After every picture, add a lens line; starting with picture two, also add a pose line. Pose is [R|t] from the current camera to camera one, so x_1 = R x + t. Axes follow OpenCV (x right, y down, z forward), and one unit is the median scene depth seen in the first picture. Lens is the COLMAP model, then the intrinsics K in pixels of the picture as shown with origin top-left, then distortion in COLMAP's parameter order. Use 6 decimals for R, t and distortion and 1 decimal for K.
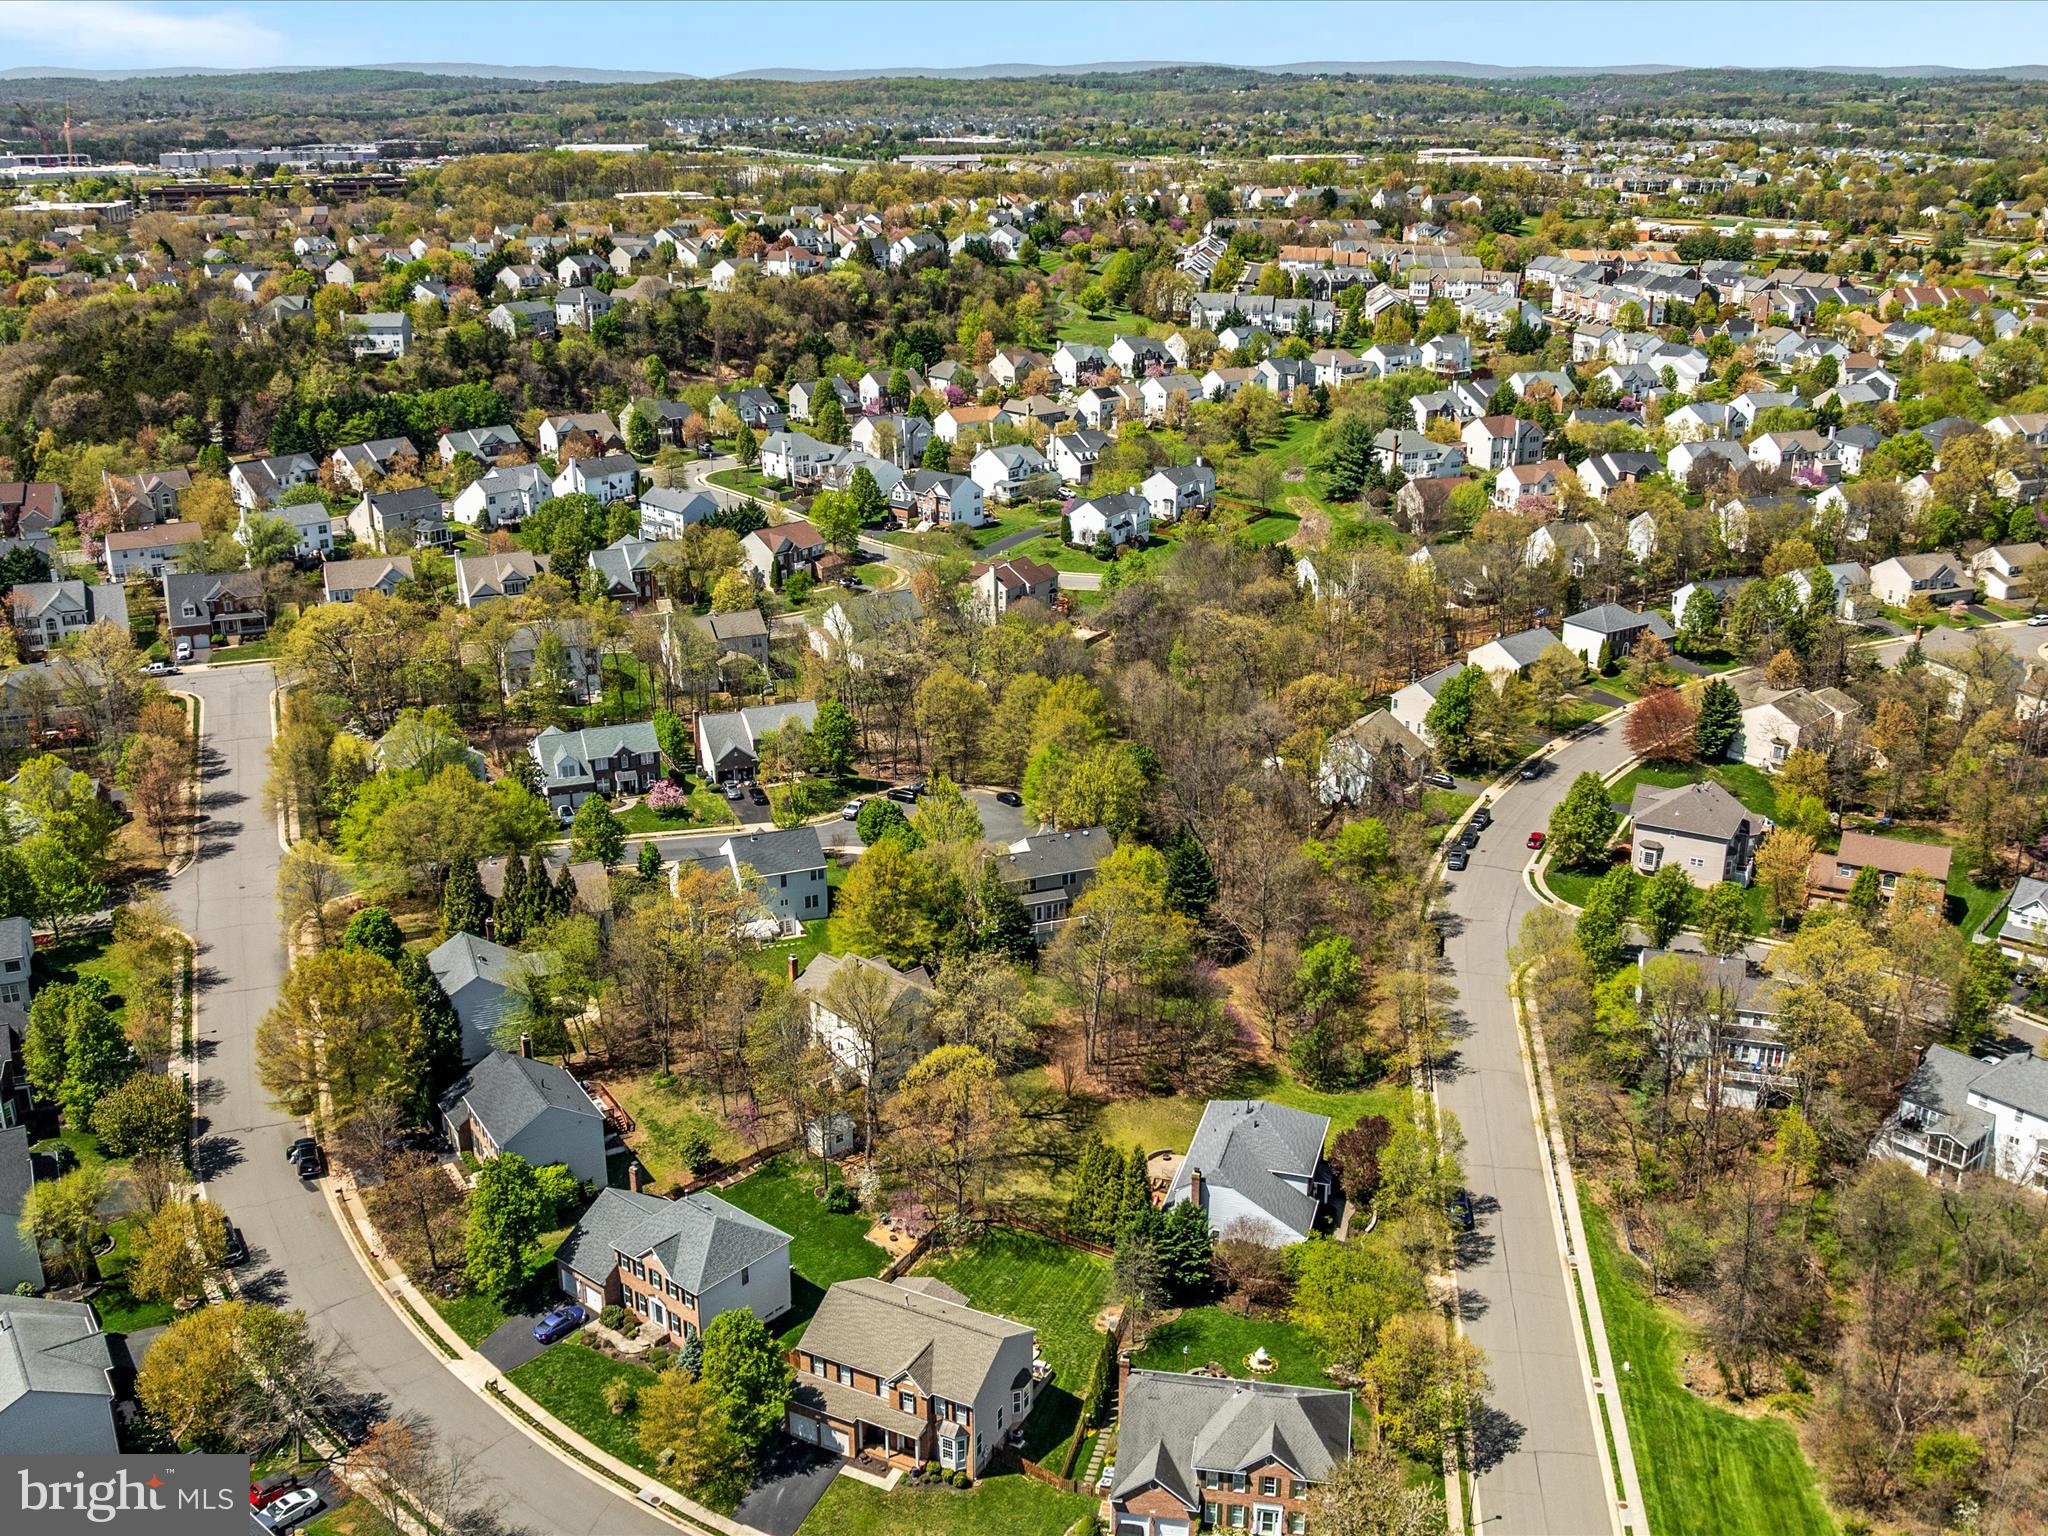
lens RADIAL K [[1946.8, 0, 1029.9], [0, 1946.8, 735.6], [0, 0, 1]] dist [-0.005694, -0.023199]
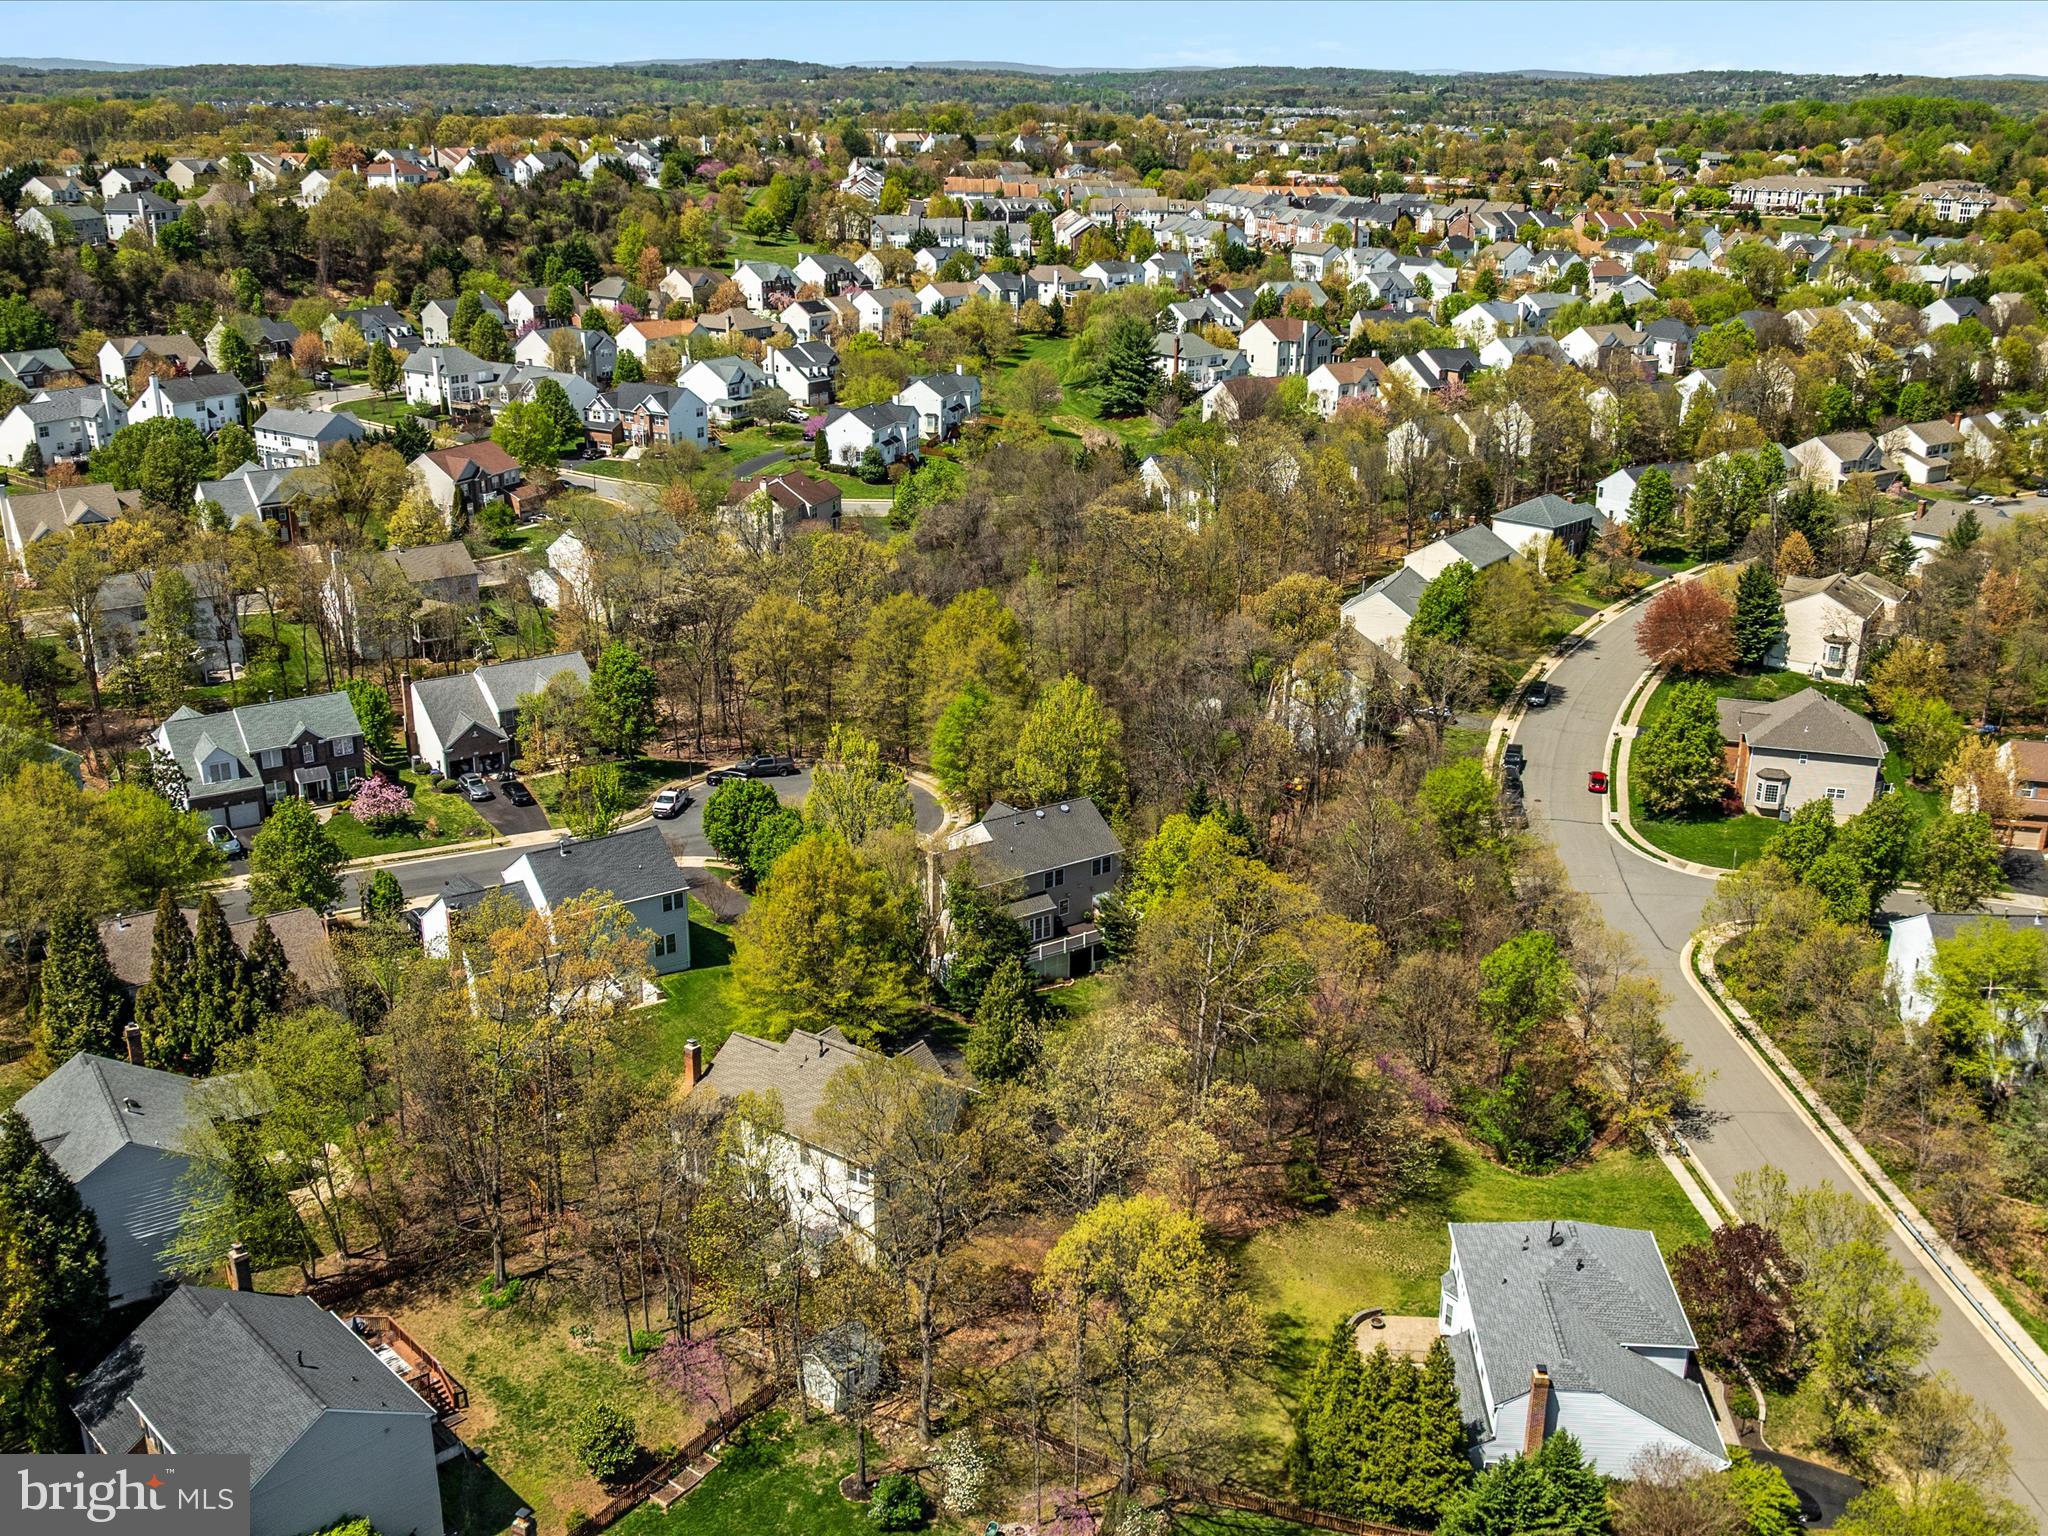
lens RADIAL K [[1916.3, 0, 1024.0], [0, 1916.3, 768.0], [0, 0, 1]] dist [-0.003430, -0.054744]
pose [[0.976166, -0.064221, 0.207308, -0.071633], [0.061009, 0.997898, 0.021855, 0.012664], [-0.208276, -0.008686, 0.978032, 0.215815]]
